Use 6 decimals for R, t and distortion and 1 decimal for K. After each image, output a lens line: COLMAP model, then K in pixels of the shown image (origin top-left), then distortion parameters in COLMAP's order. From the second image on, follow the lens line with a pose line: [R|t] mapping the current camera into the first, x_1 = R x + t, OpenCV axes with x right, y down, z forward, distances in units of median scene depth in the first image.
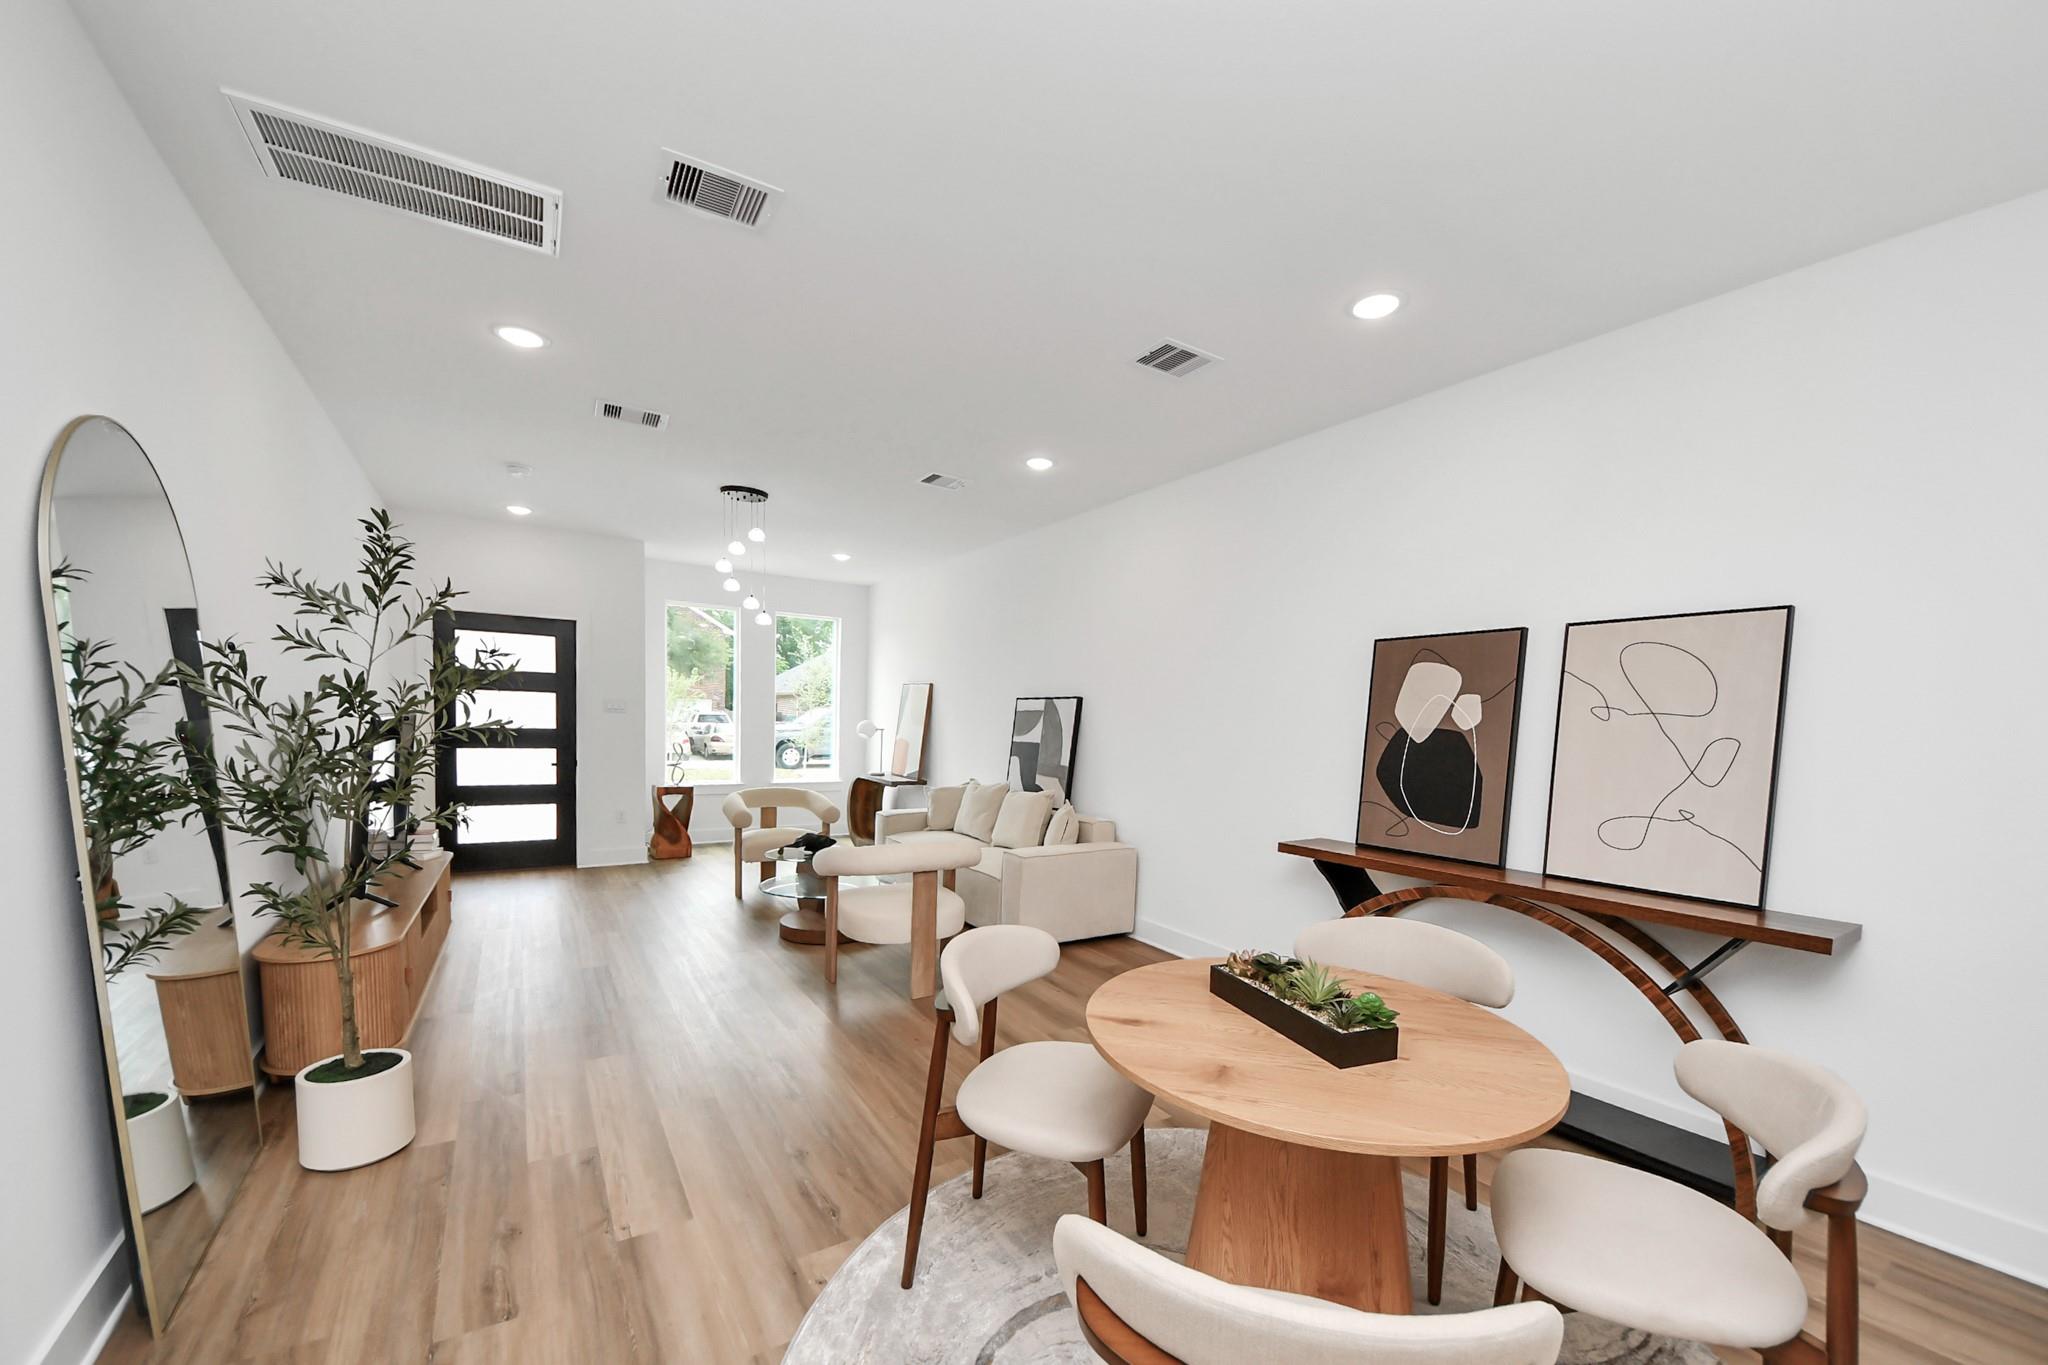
lens RADIAL K [[793.8, 0, 1091.7], [0, 793.8, 763.3], [0, 0, 1]] dist [0.001876, -0.000396]
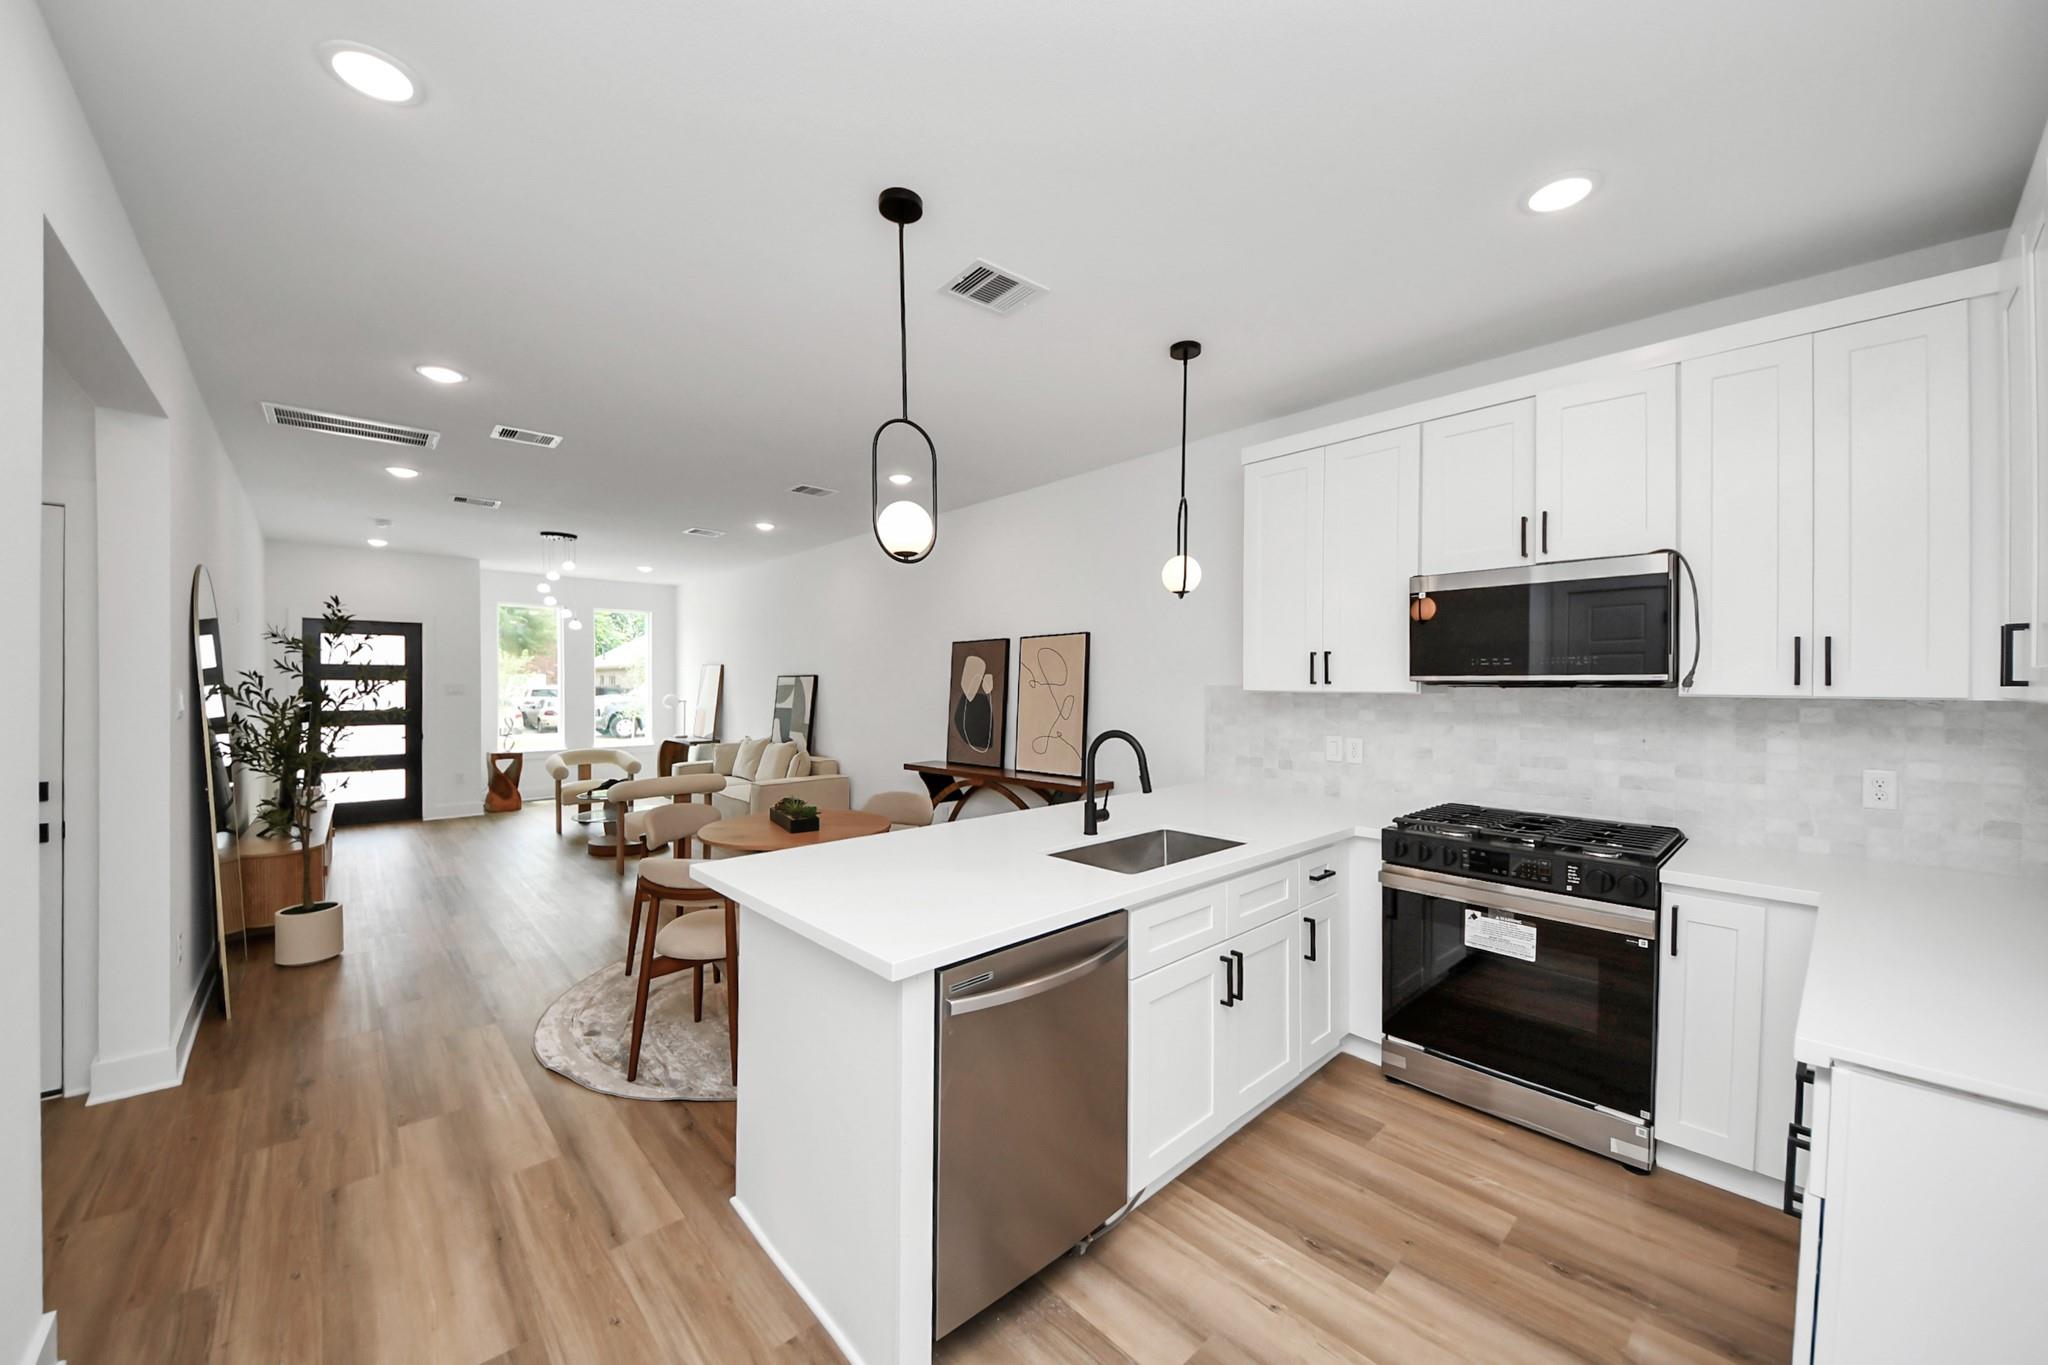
lens RADIAL K [[763.0, 0, 1045.8], [0, 763.0, 684.8], [0, 0, 1]] dist [0.002648, -0.000556]
pose [[0.990746, -0.029842, 0.132410, 0.199619], [0.036320, 0.998245, -0.046775, 0.012419], [-0.130781, 0.051151, 0.990091, -0.384101]]
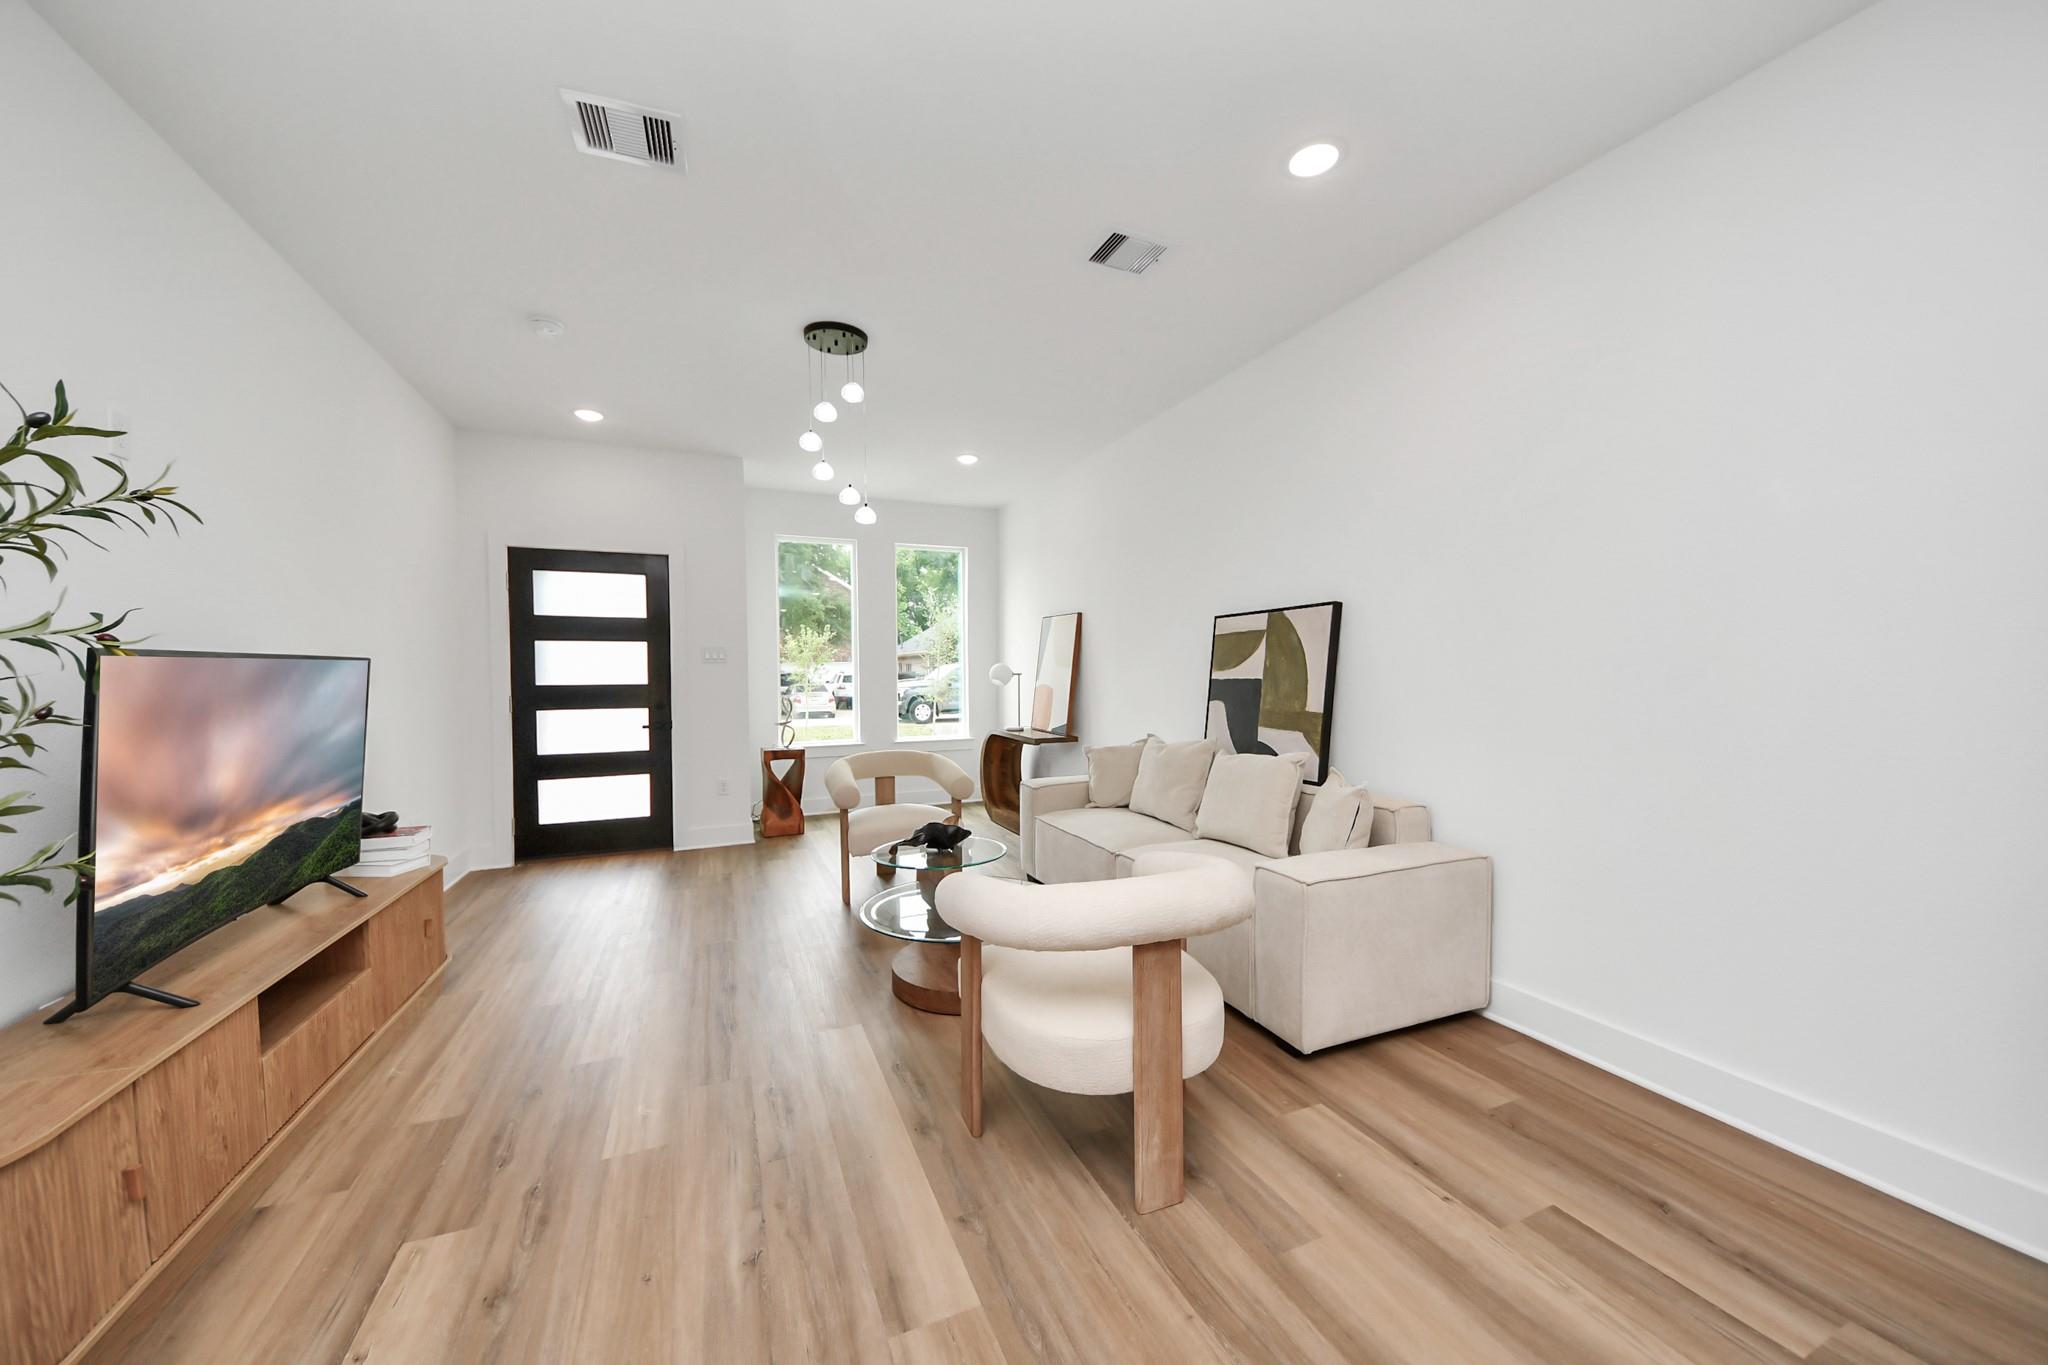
lens RADIAL K [[763.0, 0, 1046.1], [0, 763.0, 686.6], [0, 0, 1]] dist [0.002648, -0.000556]
pose [[0.978787, -0.033410, -0.202137, -0.109534], [0.026289, 0.998939, -0.037815, 0.000106], [0.203186, 0.031699, 0.978627, 0.328963]]
